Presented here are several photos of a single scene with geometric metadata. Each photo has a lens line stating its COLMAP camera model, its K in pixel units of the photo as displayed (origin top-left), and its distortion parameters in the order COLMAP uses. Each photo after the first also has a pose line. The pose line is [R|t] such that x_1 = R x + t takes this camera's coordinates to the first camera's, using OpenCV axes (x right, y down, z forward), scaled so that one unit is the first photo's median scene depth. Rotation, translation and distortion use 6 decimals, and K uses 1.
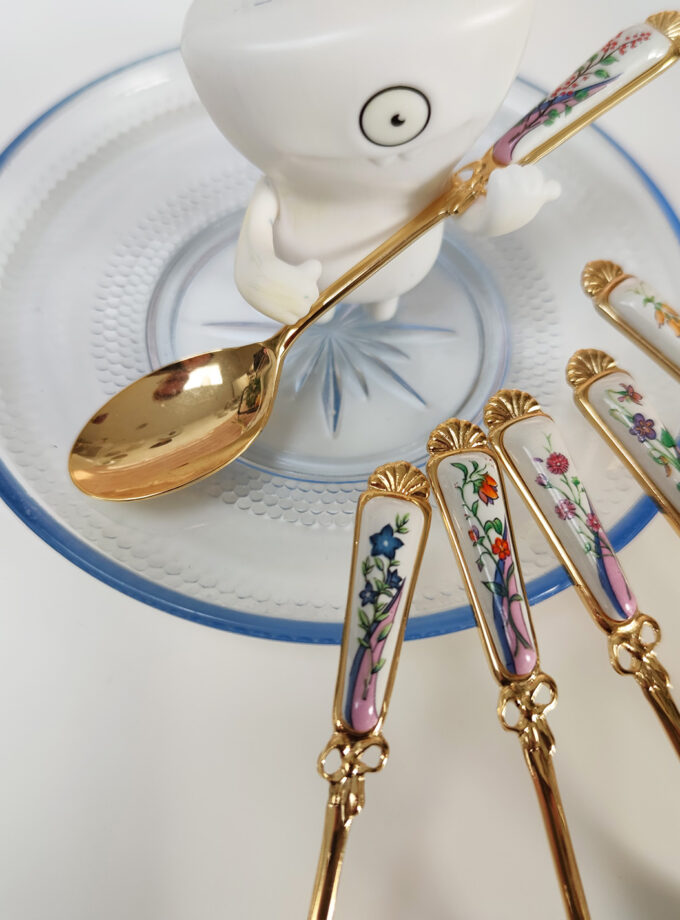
lens RADIAL K [[1057.9, 0, 340.0], [0, 1057.9, 460.0], [0, 0, 1]] dist [-0.017991, -0.020048]
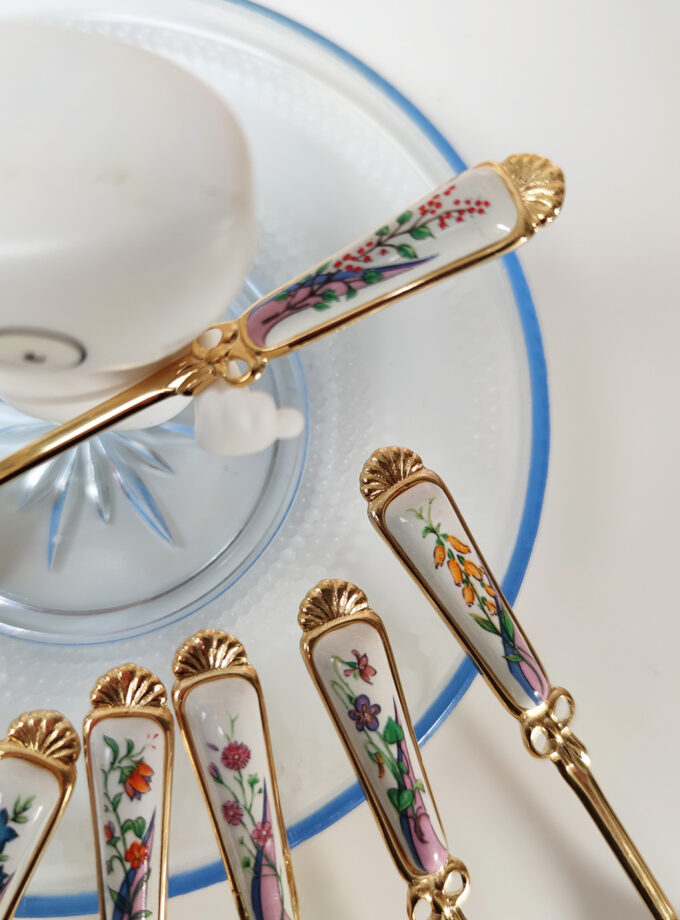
lens RADIAL K [[1057.9, 0, 340.0], [0, 1057.9, 460.0], [0, 0, 1]] dist [-0.017991, -0.020048]
pose [[0.982021, 0.185481, -0.035086, 0.270518], [-0.164392, 0.931660, 0.324015, -0.484641], [0.092787, -0.312422, 0.945401, 0.309899]]
